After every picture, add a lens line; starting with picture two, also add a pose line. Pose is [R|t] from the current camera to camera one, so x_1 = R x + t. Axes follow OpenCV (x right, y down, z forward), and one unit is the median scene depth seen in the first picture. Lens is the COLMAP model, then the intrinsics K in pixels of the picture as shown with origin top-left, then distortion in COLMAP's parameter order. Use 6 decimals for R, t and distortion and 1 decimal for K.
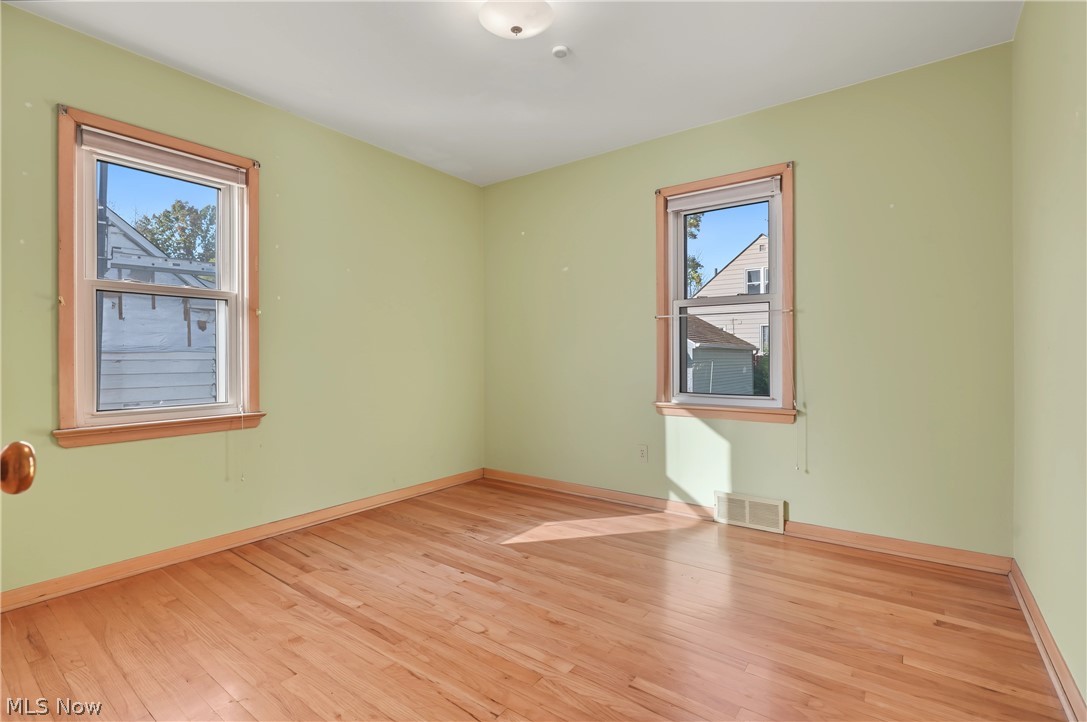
lens RADIAL K [[496.7, 0, 542.5], [0, 496.7, 364.9], [0, 0, 1]] dist [-0.008026, -0.000037]
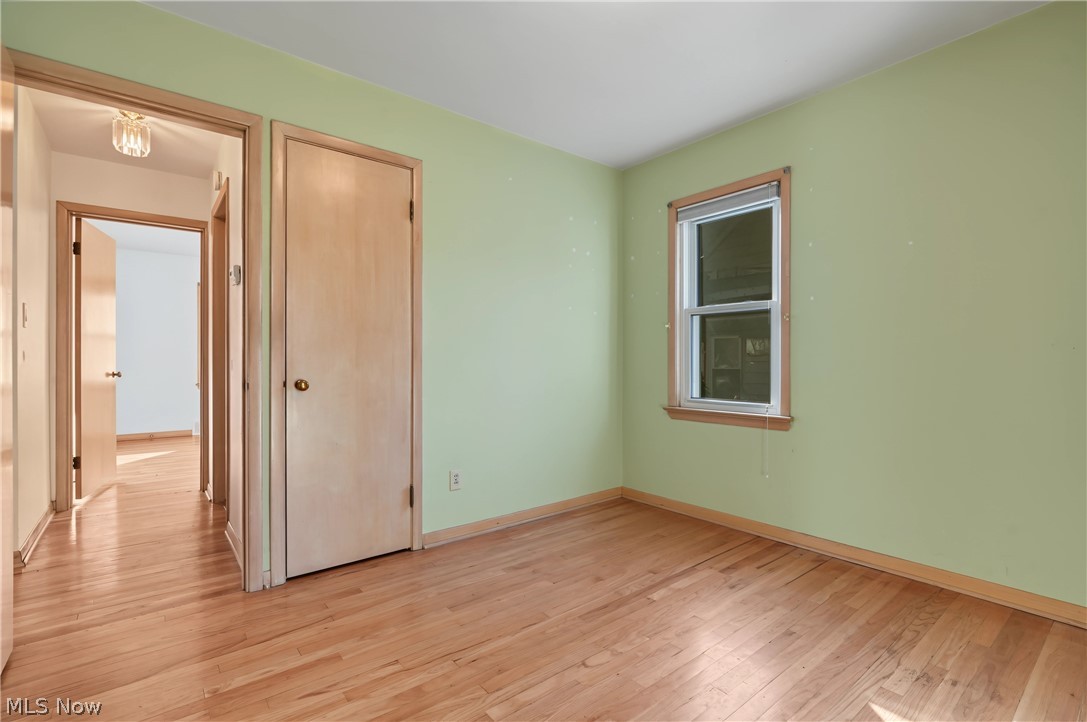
lens RADIAL K [[496.7, 0, 542.5], [0, 496.7, 364.9], [0, 0, 1]] dist [-0.008026, -0.000037]
pose [[-0.254002, 0.011505, -0.967135, 0.557947], [-0.009888, 0.999846, 0.014491, -0.019735], [0.967153, 0.013243, -0.253849, 0.822067]]
